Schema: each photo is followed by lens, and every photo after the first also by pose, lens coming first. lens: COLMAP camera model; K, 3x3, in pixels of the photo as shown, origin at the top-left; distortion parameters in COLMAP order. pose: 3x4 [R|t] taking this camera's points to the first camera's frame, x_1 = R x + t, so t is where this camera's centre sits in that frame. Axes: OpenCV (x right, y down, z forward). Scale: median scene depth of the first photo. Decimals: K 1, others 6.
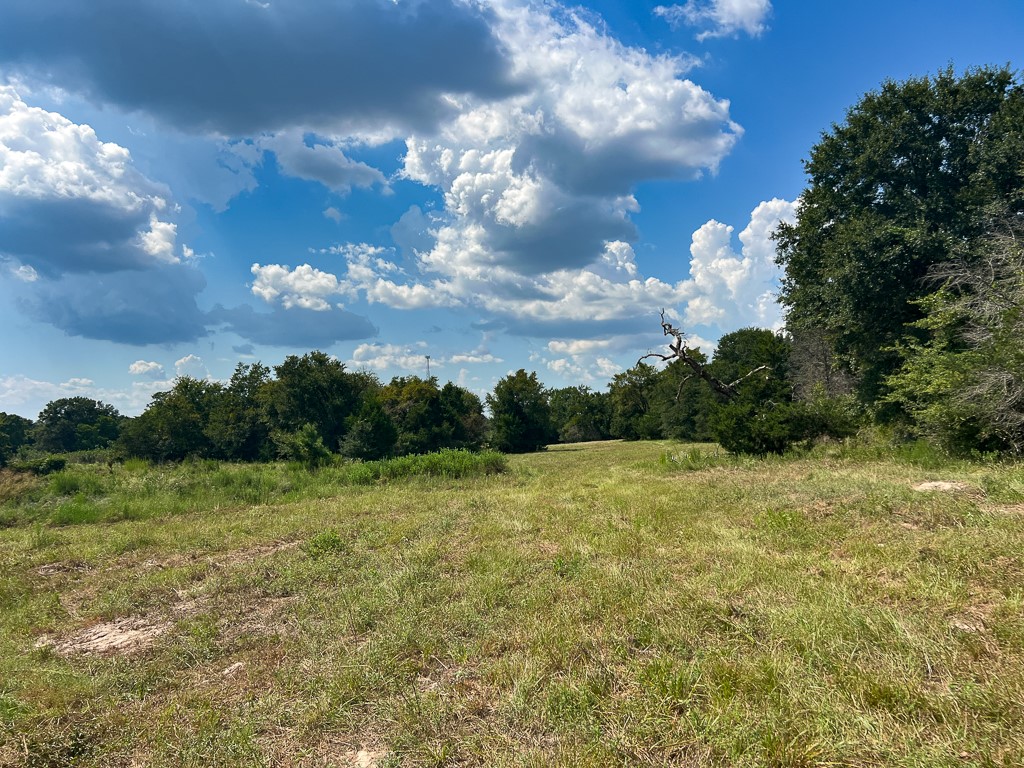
lens RADIAL K [[735.0, 0, 512.1], [0, 735.0, 385.1], [0, 0, 1]] dist [0.029683, -0.057930]
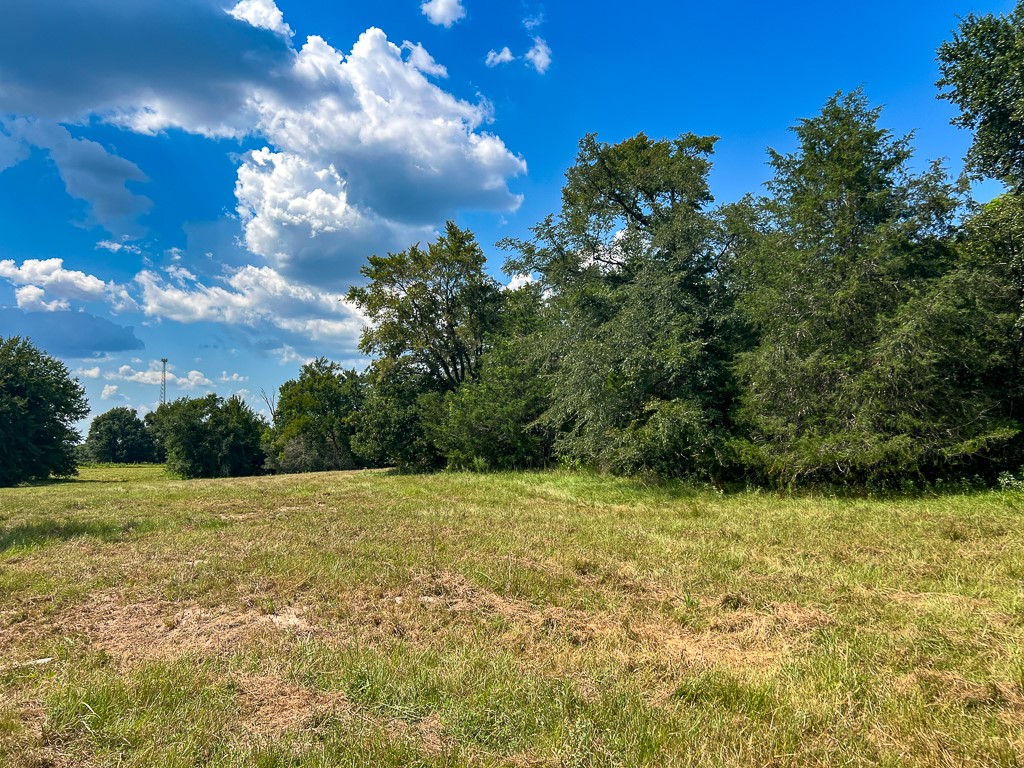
lens RADIAL K [[735.0, 0, 509.9], [0, 735.0, 385.2], [0, 0, 1]] dist [0.029683, -0.057930]
pose [[0.958721, 0.044377, 0.280865, 0.111920], [-0.033986, 0.998549, -0.041763, 0.050622], [-0.282311, 0.030493, 0.958838, 0.692220]]
